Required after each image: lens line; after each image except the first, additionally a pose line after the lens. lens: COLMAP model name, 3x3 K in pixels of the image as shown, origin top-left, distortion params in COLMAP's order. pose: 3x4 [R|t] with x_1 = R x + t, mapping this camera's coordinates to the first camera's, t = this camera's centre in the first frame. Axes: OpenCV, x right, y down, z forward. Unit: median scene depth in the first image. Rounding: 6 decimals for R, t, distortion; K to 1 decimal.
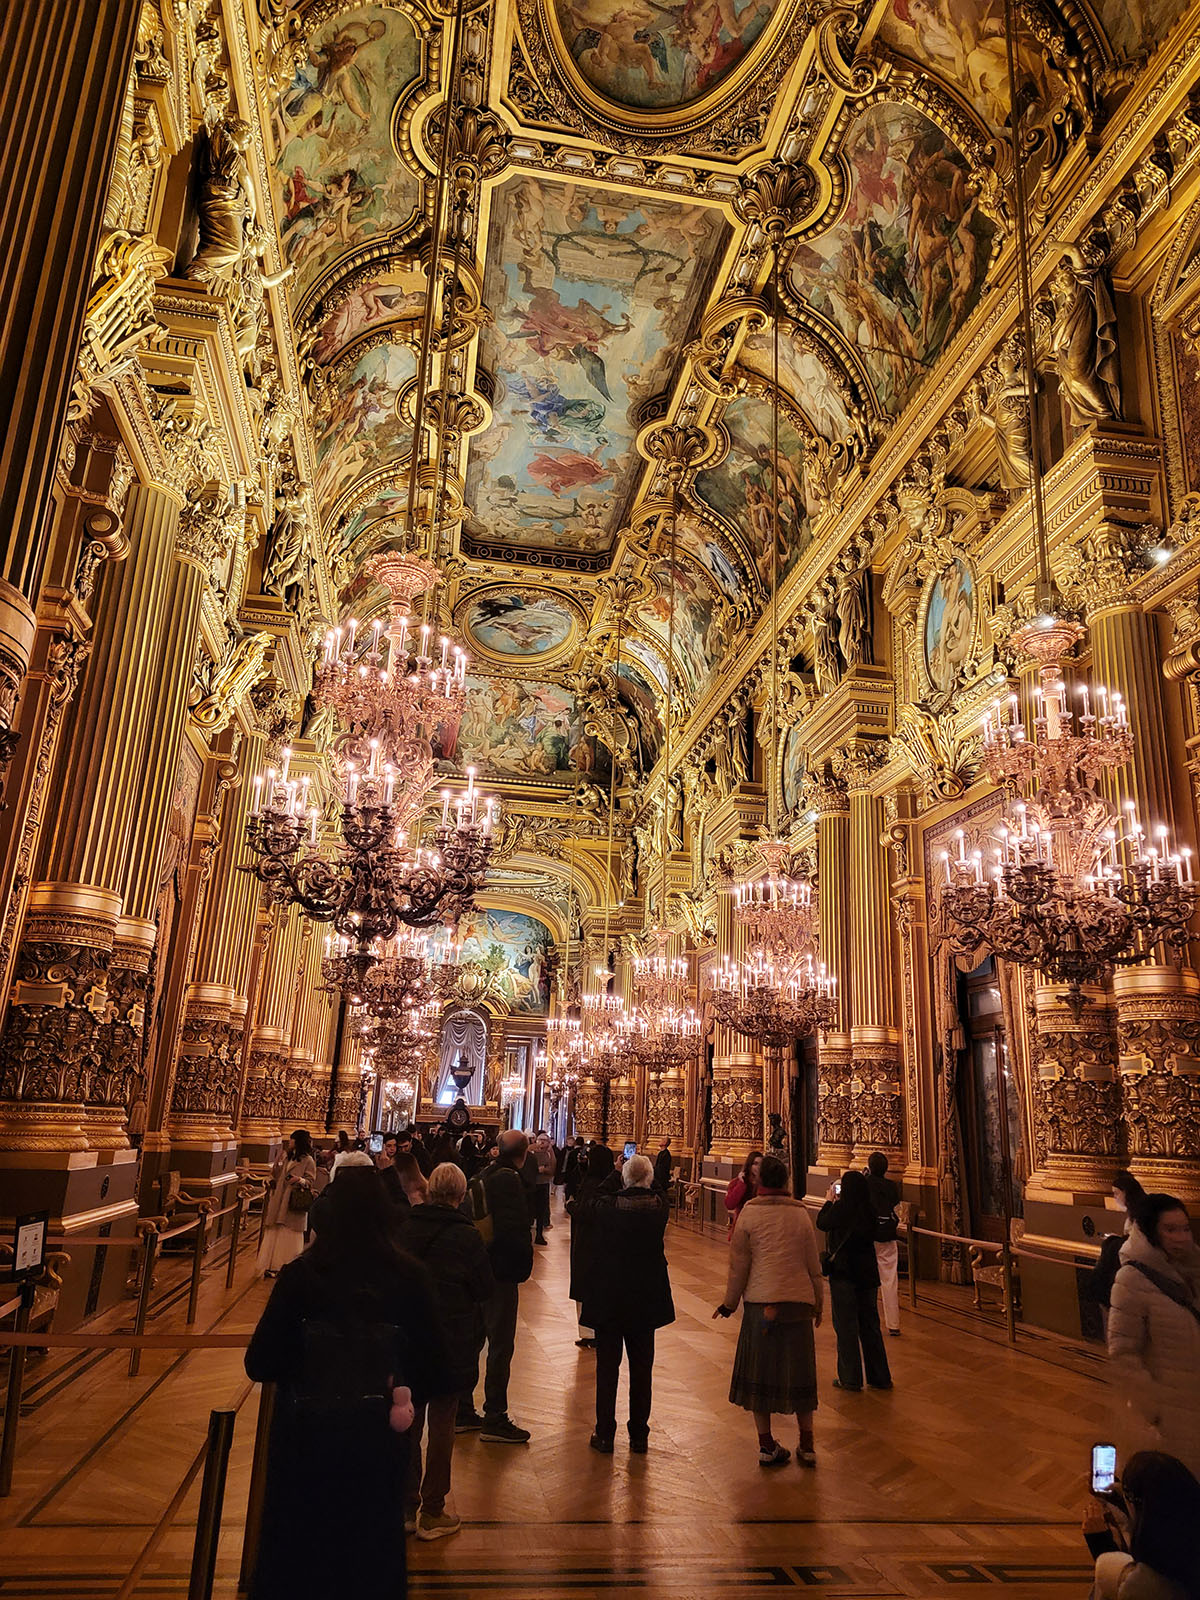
lens RADIAL K [[1183.8, 0, 640.9], [0, 1183.8, 816.2], [0, 0, 1]] dist [0.088088, -0.083463]
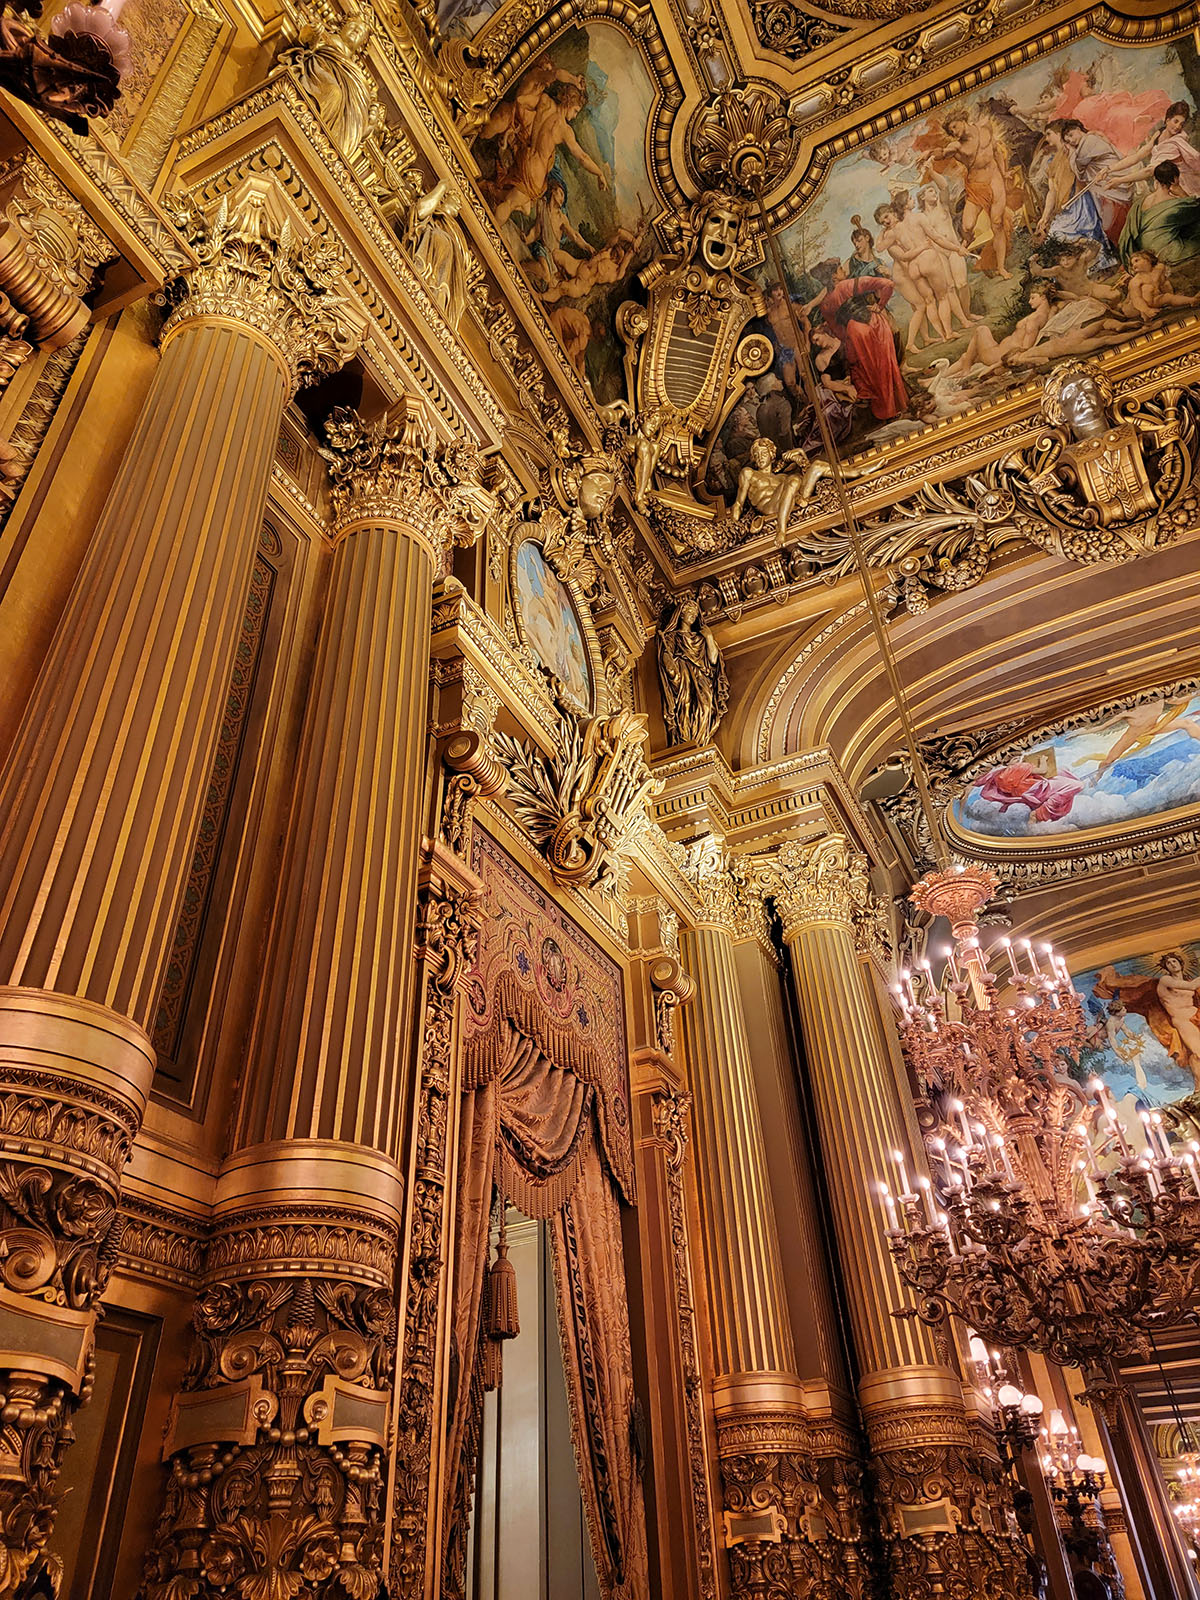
lens RADIAL K [[1183.8, 0, 640.9], [0, 1183.8, 816.2], [0, 0, 1]] dist [0.088088, -0.083463]
pose [[0.810357, -0.440699, -0.386141, -0.103600], [0.275033, 0.867996, -0.413449, 0.133943], [0.517376, 0.228840, 0.824594, 0.518984]]
